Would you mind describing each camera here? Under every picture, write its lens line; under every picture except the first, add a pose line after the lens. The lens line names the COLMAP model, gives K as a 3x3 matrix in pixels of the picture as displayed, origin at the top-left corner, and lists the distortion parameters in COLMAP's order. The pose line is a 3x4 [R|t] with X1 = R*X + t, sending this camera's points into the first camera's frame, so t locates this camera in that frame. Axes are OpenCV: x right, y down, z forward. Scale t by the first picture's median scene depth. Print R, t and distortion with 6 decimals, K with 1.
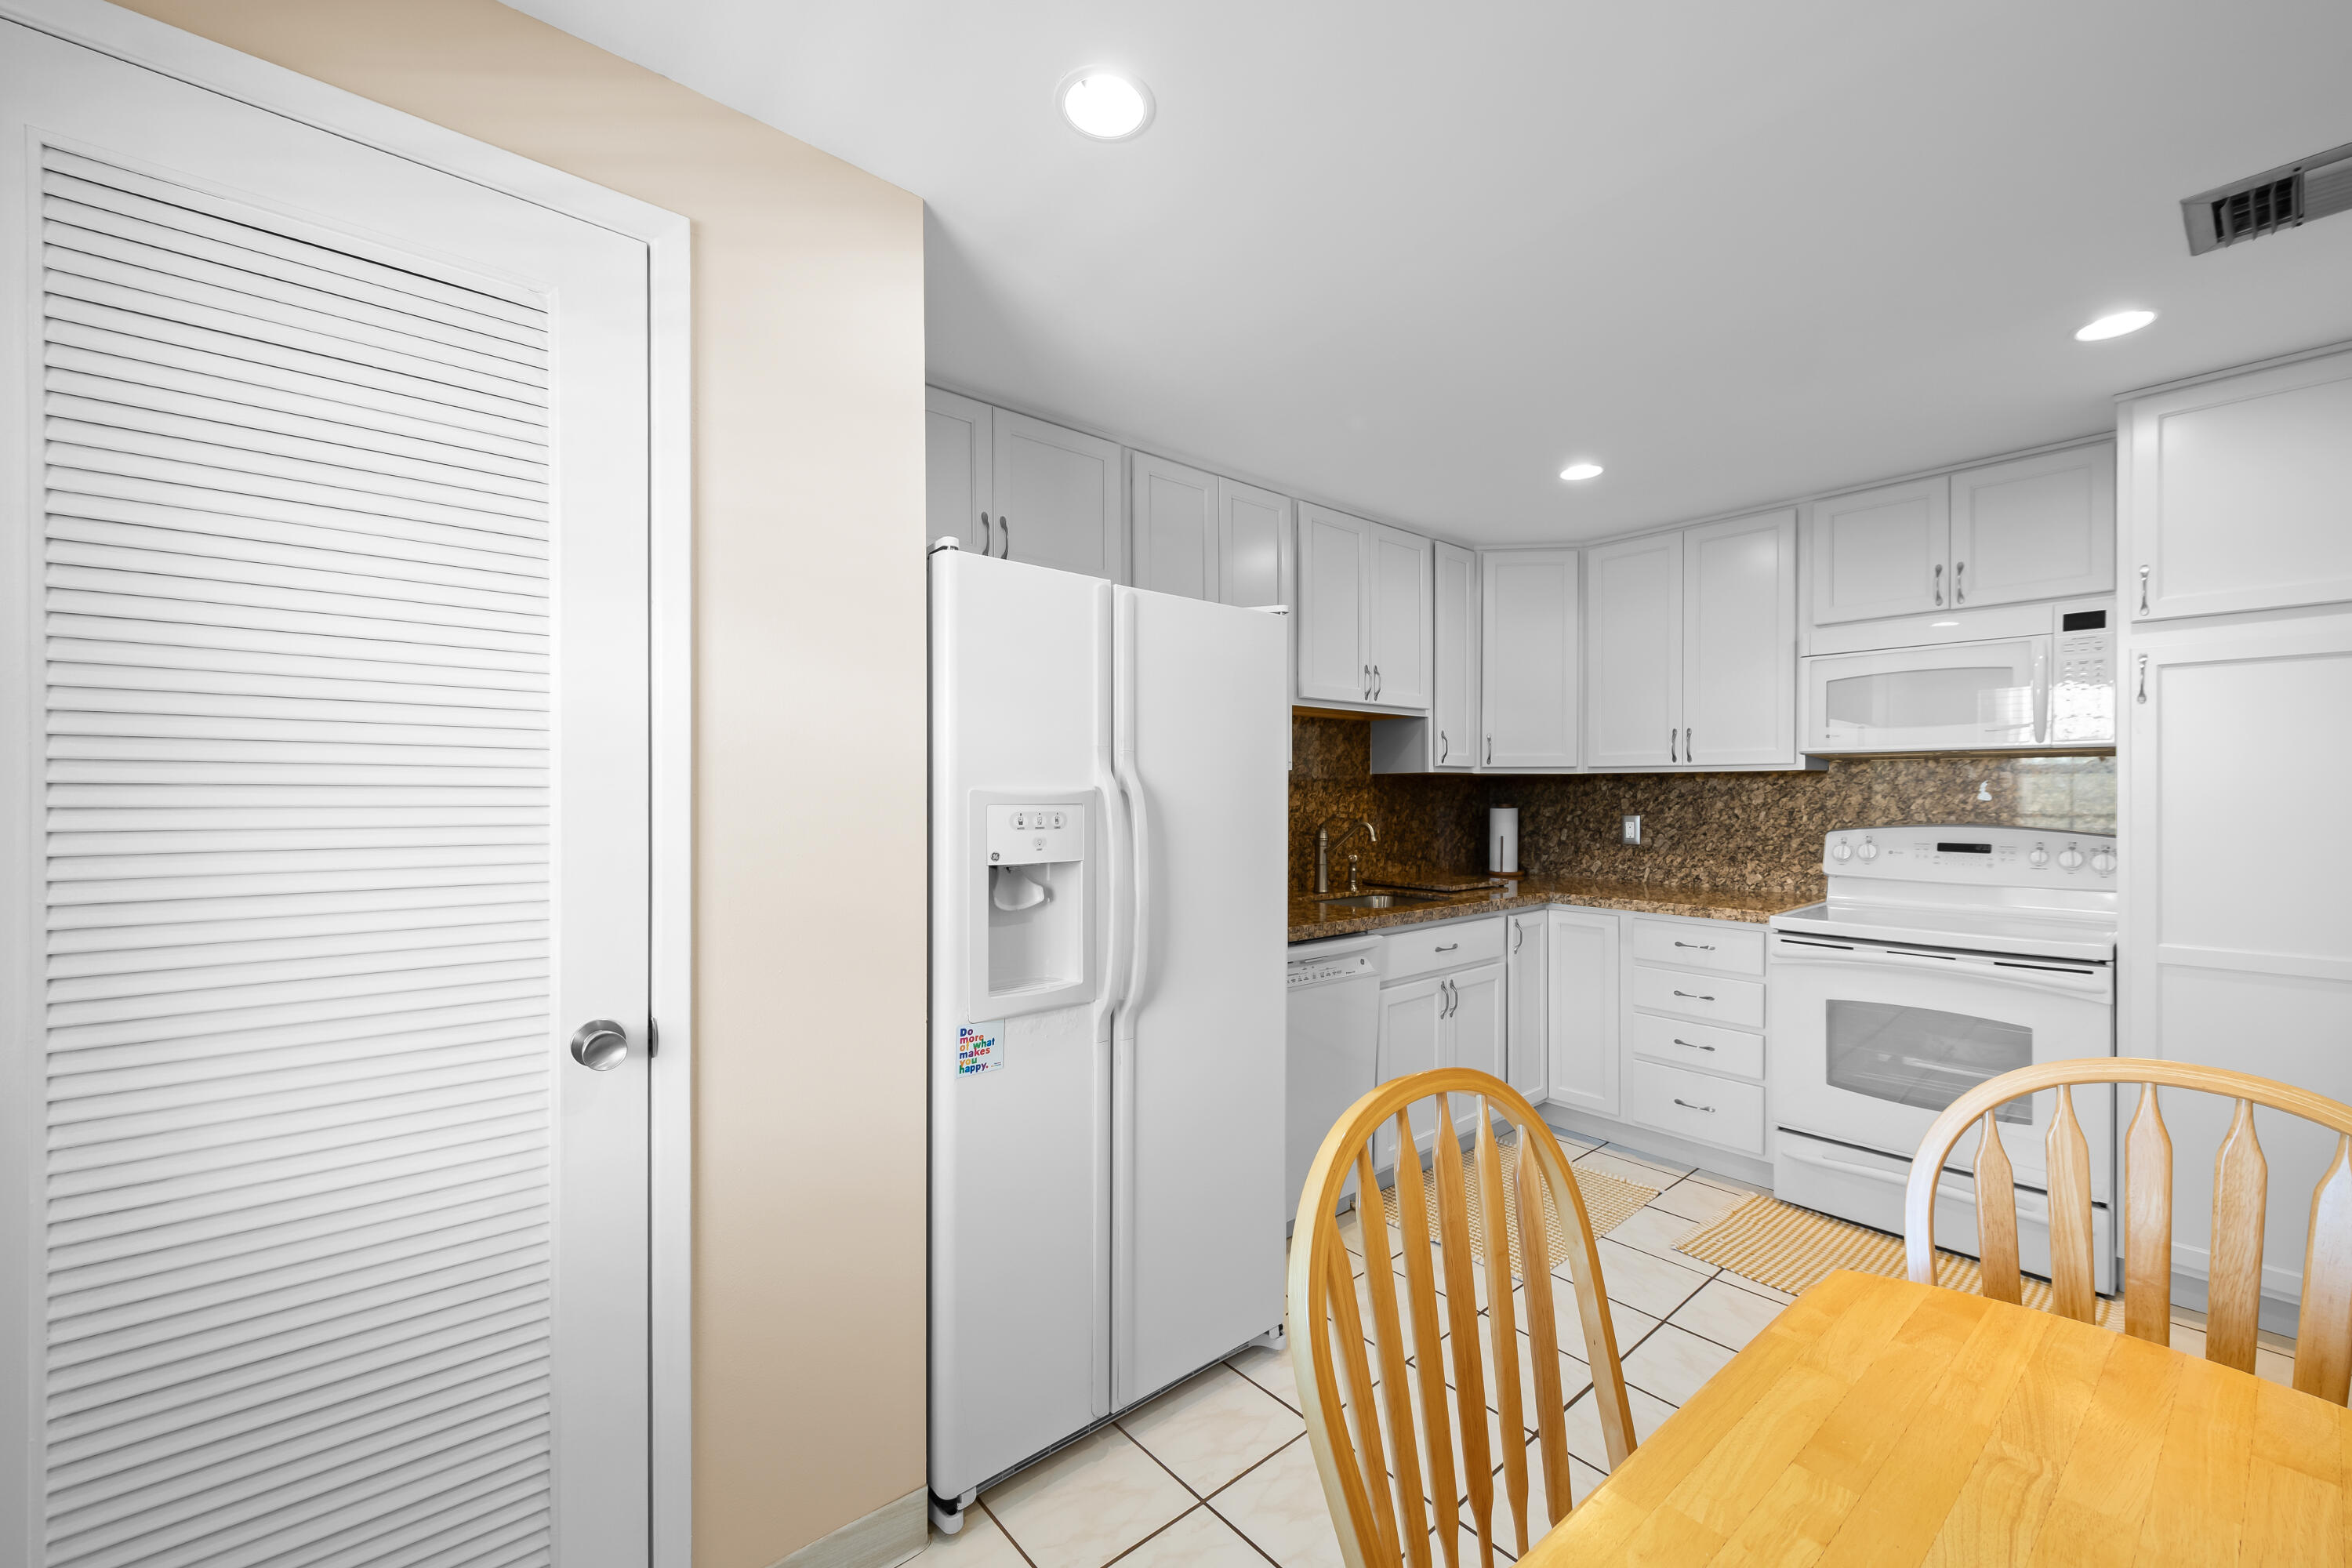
lens RADIAL K [[940.1, 0, 1184.2], [0, 940.1, 795.0], [0, 0, 1]] dist [0.007253, -0.003102]
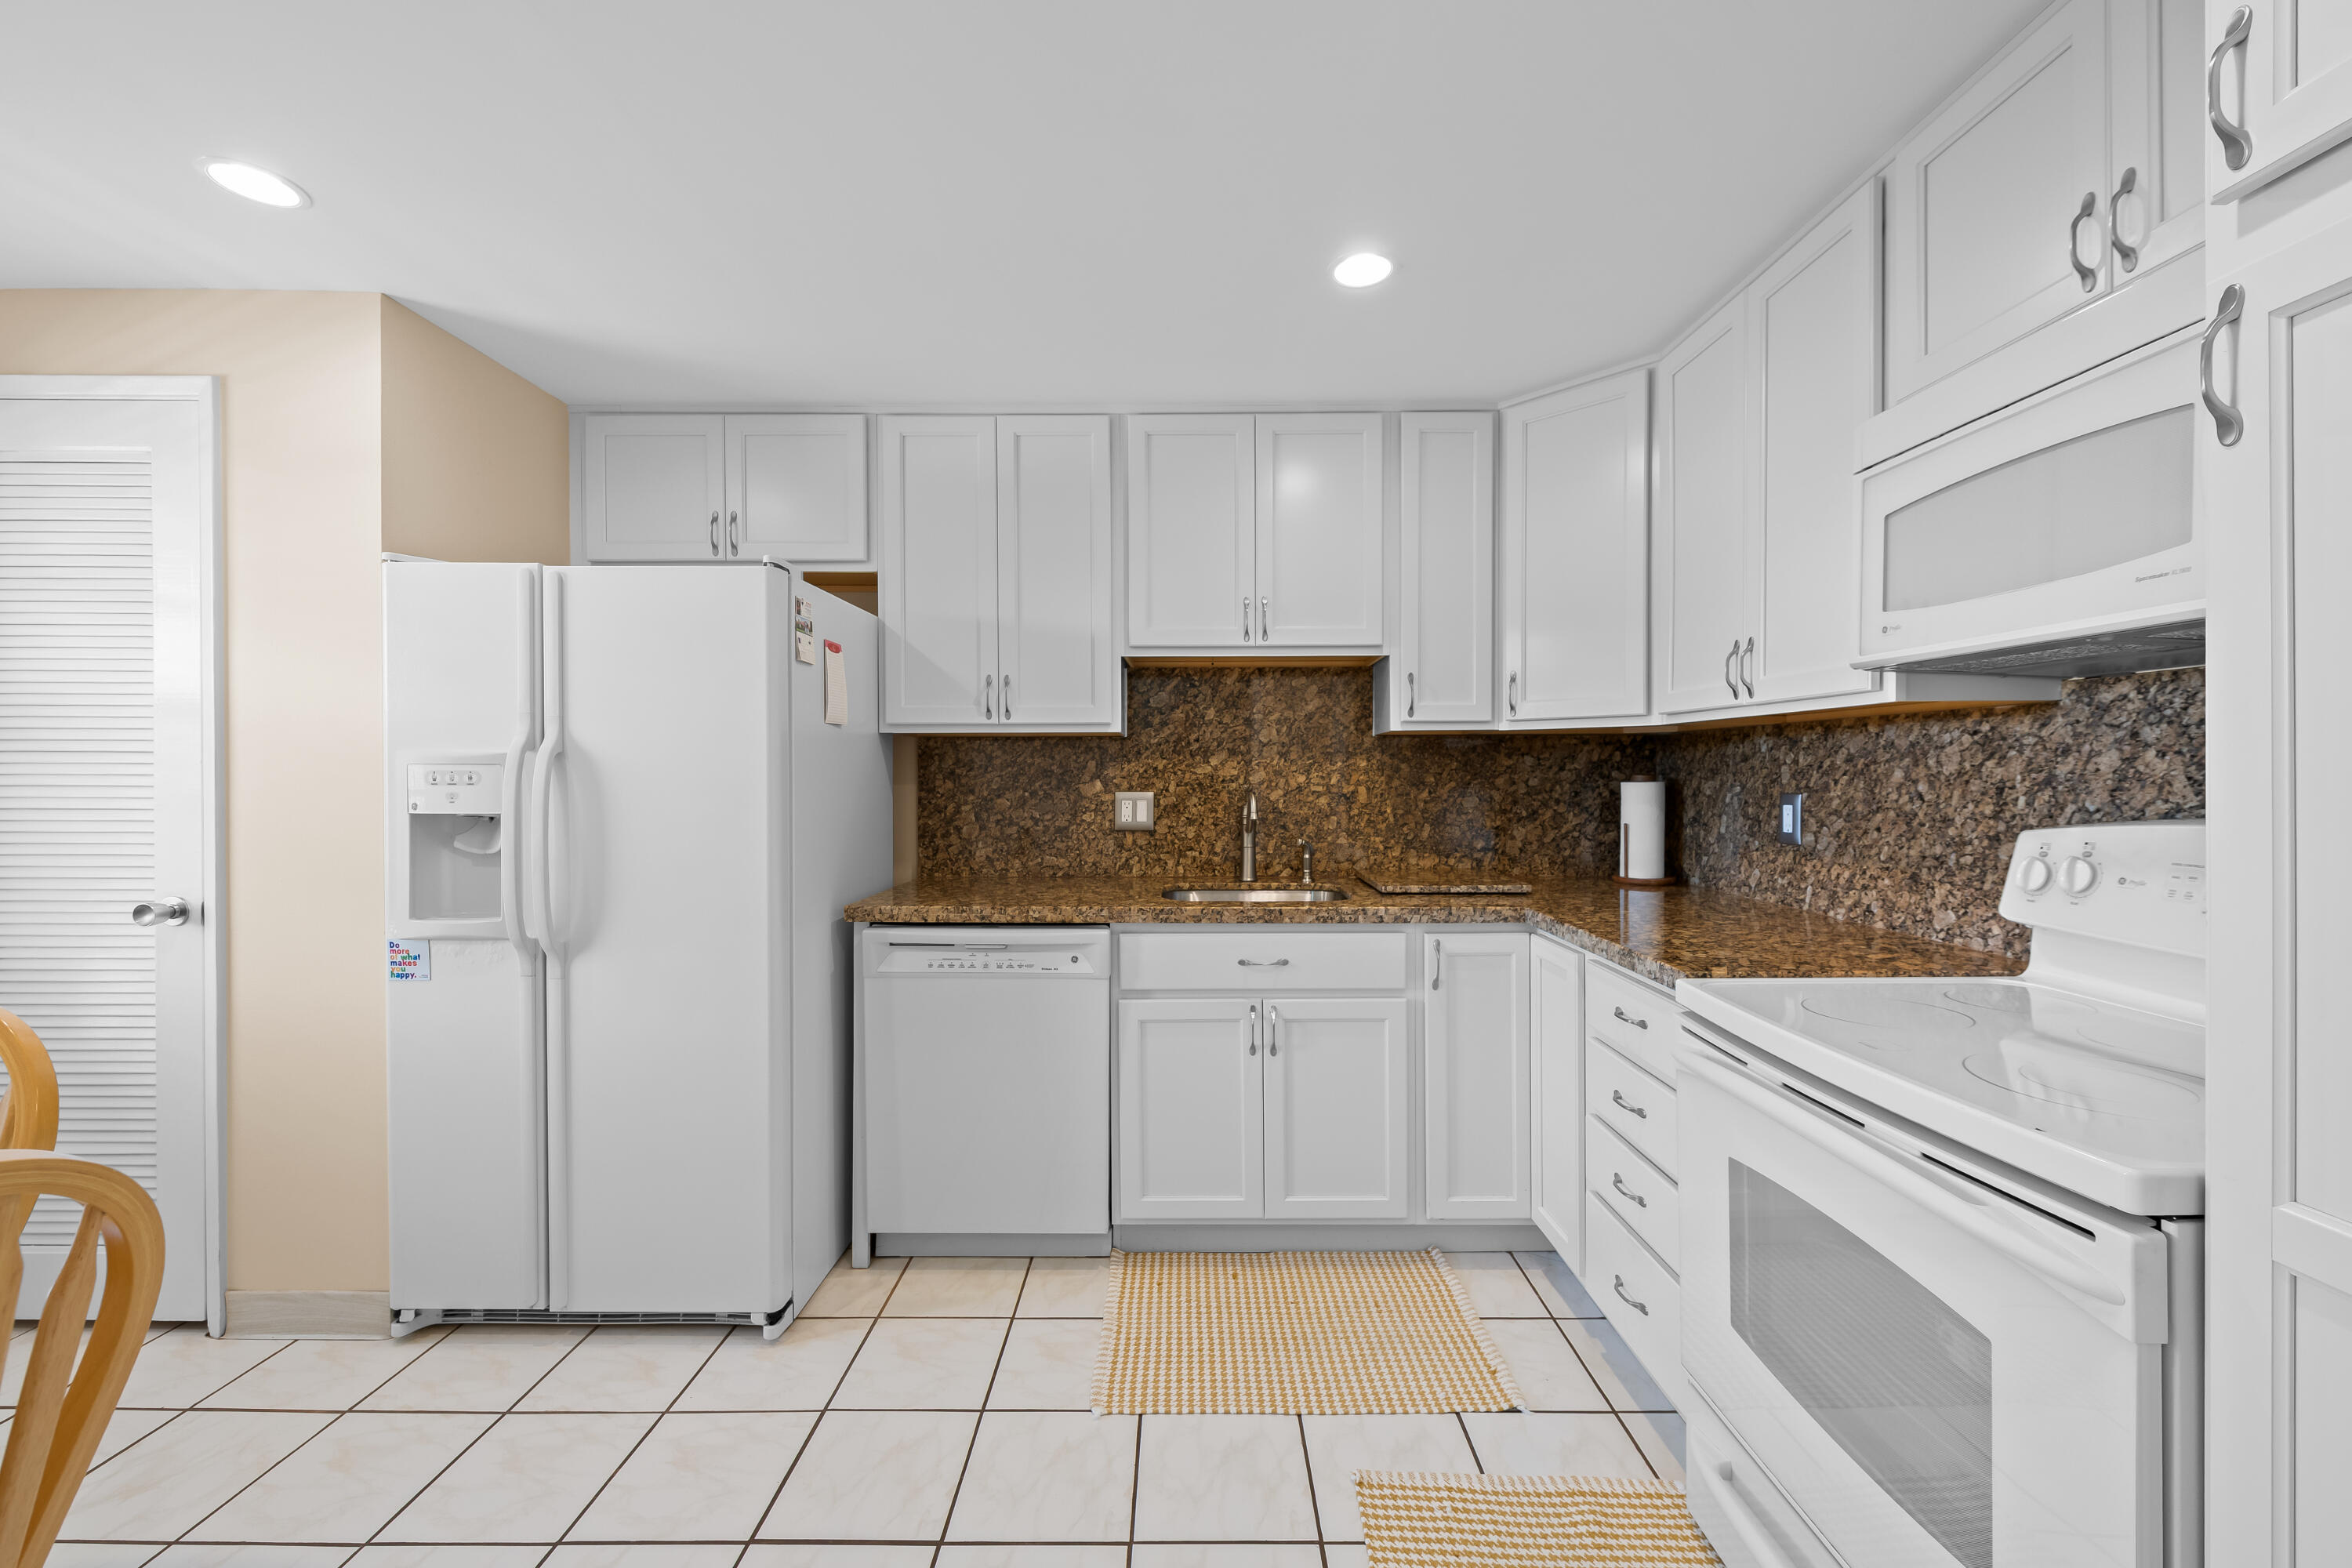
lens RADIAL K [[940.1, 0, 1187.7], [0, 940.1, 781.1], [0, 0, 1]] dist [0.007253, -0.003102]
pose [[0.749762, 0.005296, -0.661686, 0.636837], [-0.000699, 0.999974, 0.007213, 0.010567], [0.661707, -0.004946, 0.749746, 0.346017]]
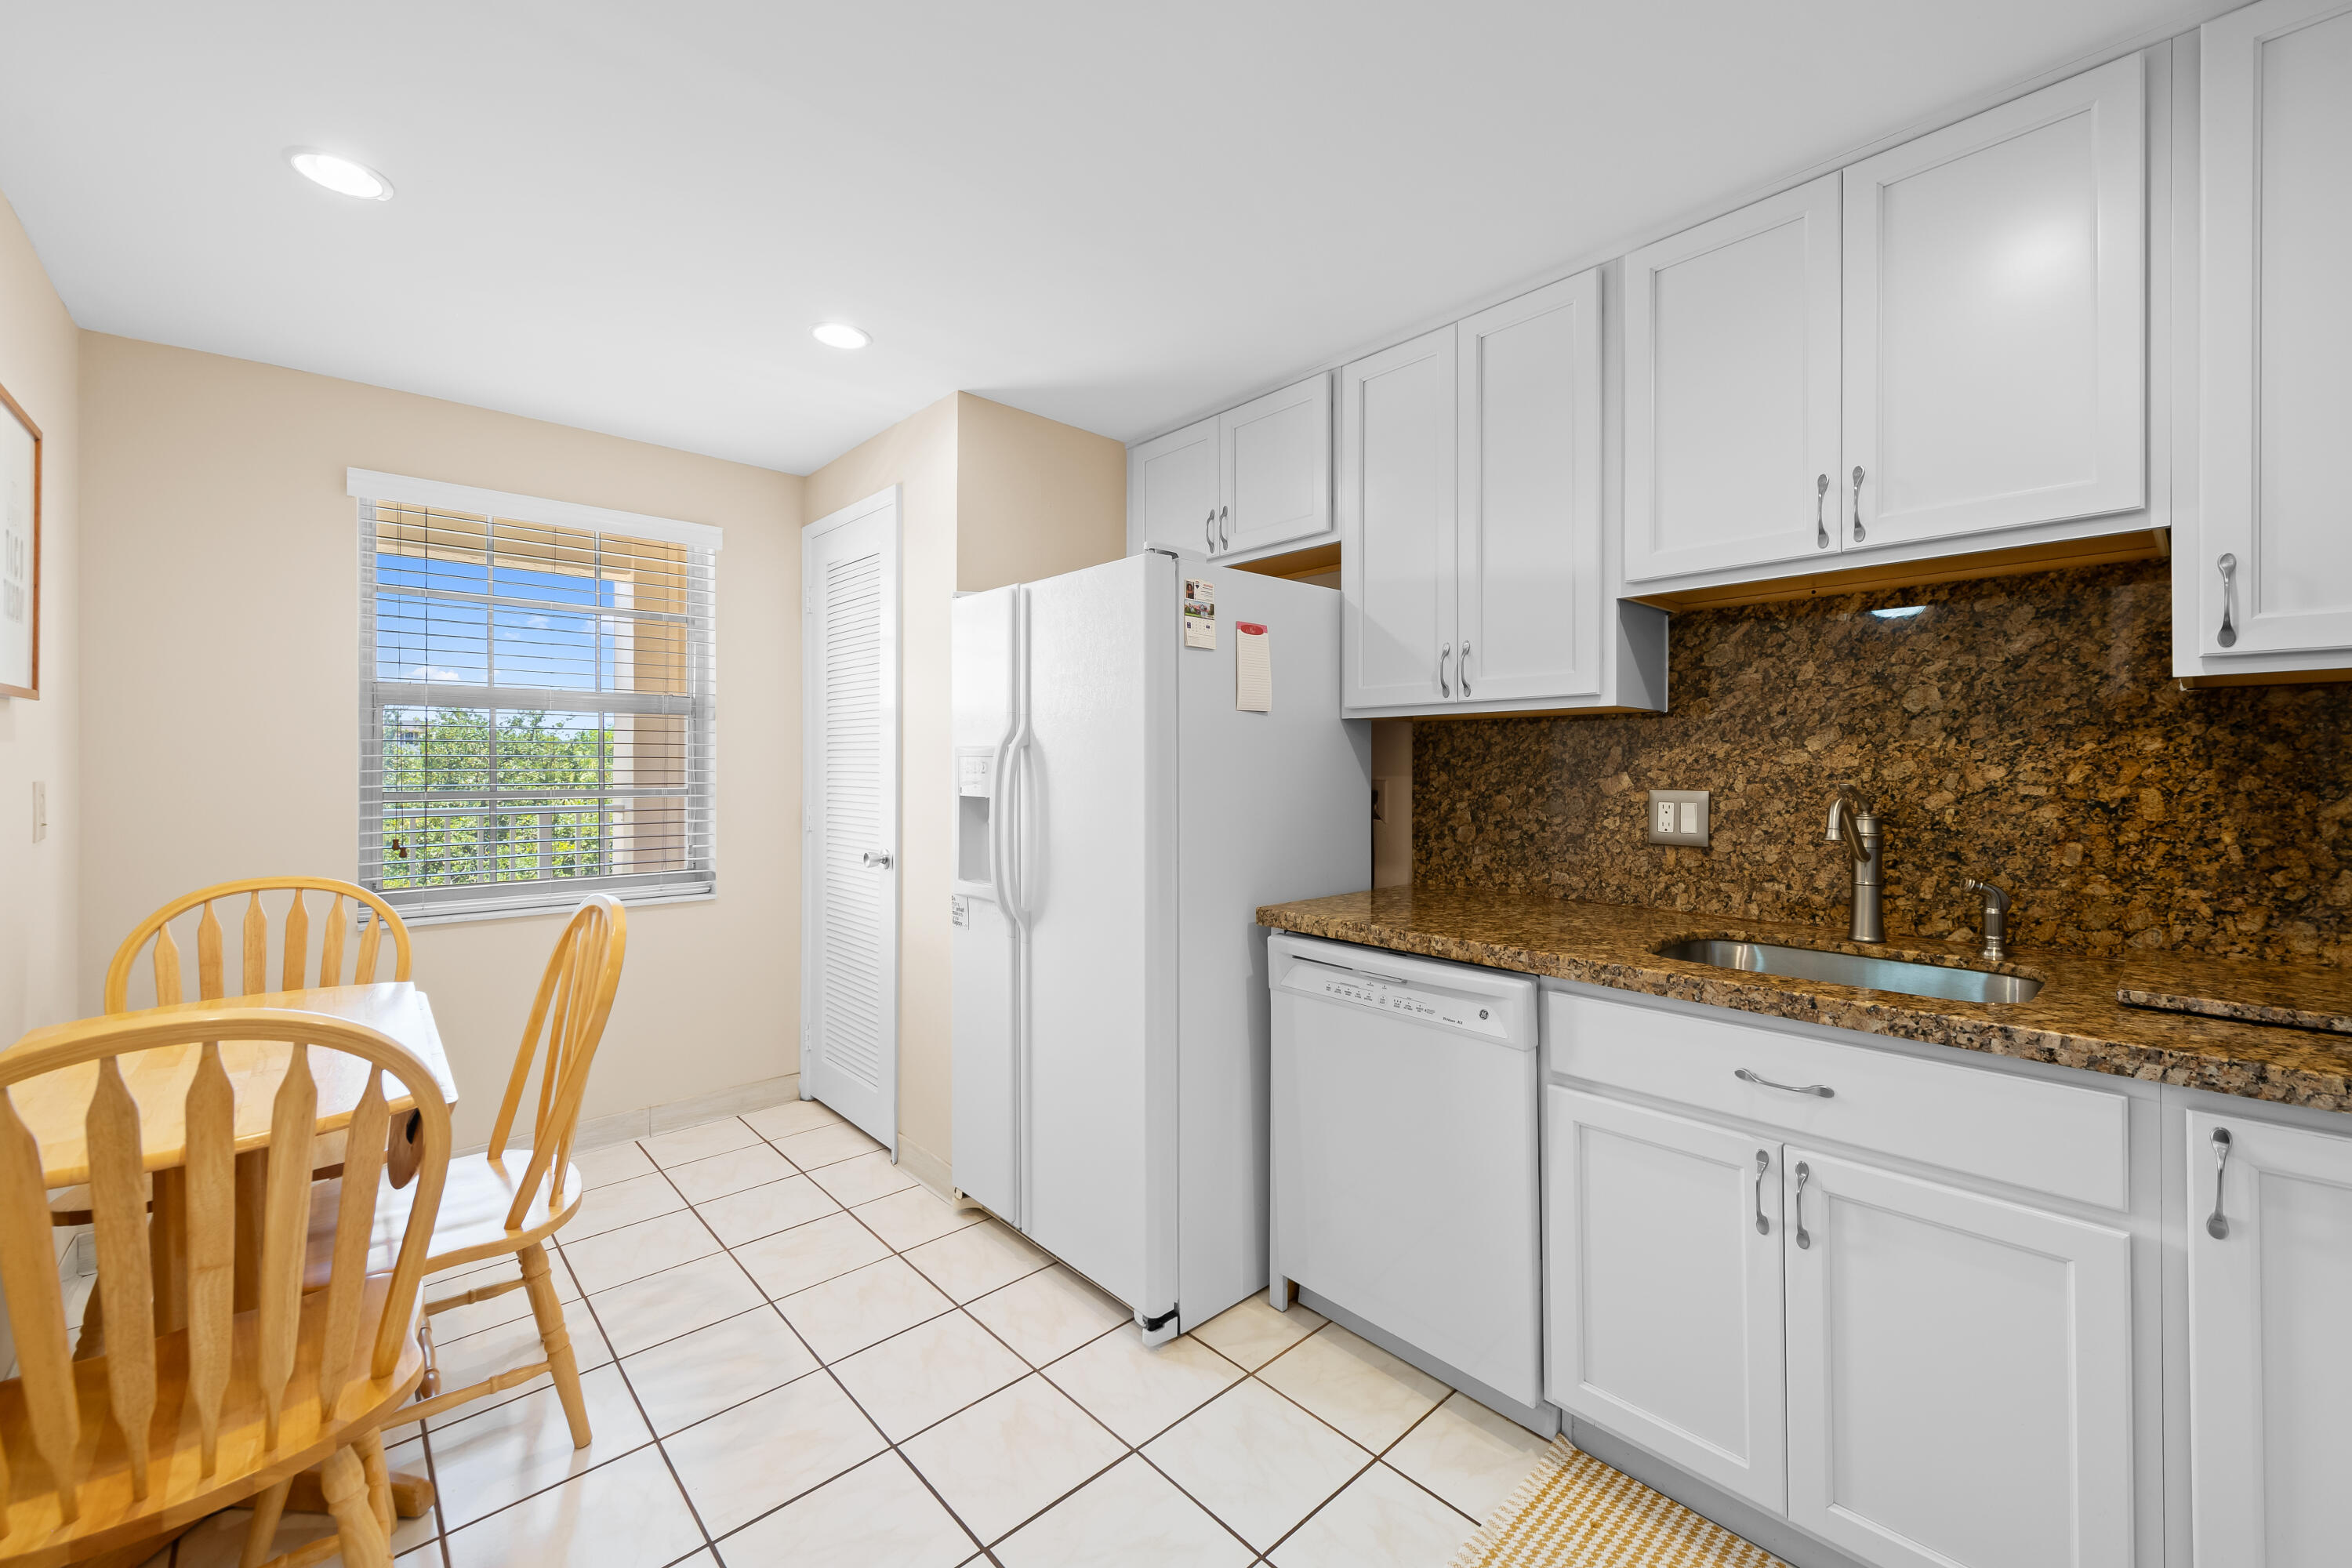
lens RADIAL K [[940.1, 0, 1168.6], [0, 940.1, 763.6], [0, 0, 1]] dist [0.007253, -0.003102]
pose [[0.016715, -0.000746, -0.999860, 0.628209], [-0.001295, 0.999999, -0.000768, 0.010492], [0.999859, 0.001307, 0.016714, 0.611619]]
